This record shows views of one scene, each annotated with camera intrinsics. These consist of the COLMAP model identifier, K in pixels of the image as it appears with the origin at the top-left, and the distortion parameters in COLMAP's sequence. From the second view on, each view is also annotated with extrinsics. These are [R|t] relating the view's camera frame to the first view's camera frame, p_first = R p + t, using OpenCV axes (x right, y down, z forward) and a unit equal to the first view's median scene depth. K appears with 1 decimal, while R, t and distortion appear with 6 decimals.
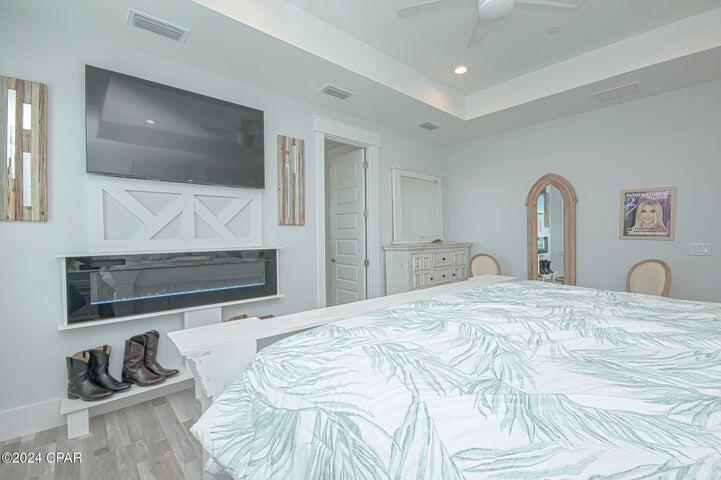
lens RADIAL K [[315.8, 0, 361.5], [0, 315.8, 239.3], [0, 0, 1]] dist [0.001065, -0.006890]
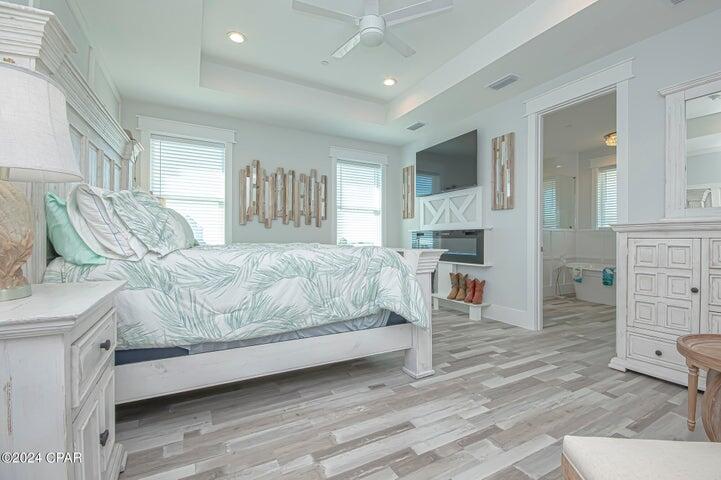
lens RADIAL K [[315.8, 0, 360.6], [0, 315.8, 239.2], [0, 0, 1]] dist [0.001065, -0.006890]
pose [[-0.250788, 0.013039, -0.967954, 1.081613], [-0.011602, 0.999797, 0.016474, 0.053999], [0.967972, 0.015362, -0.250586, 0.804226]]
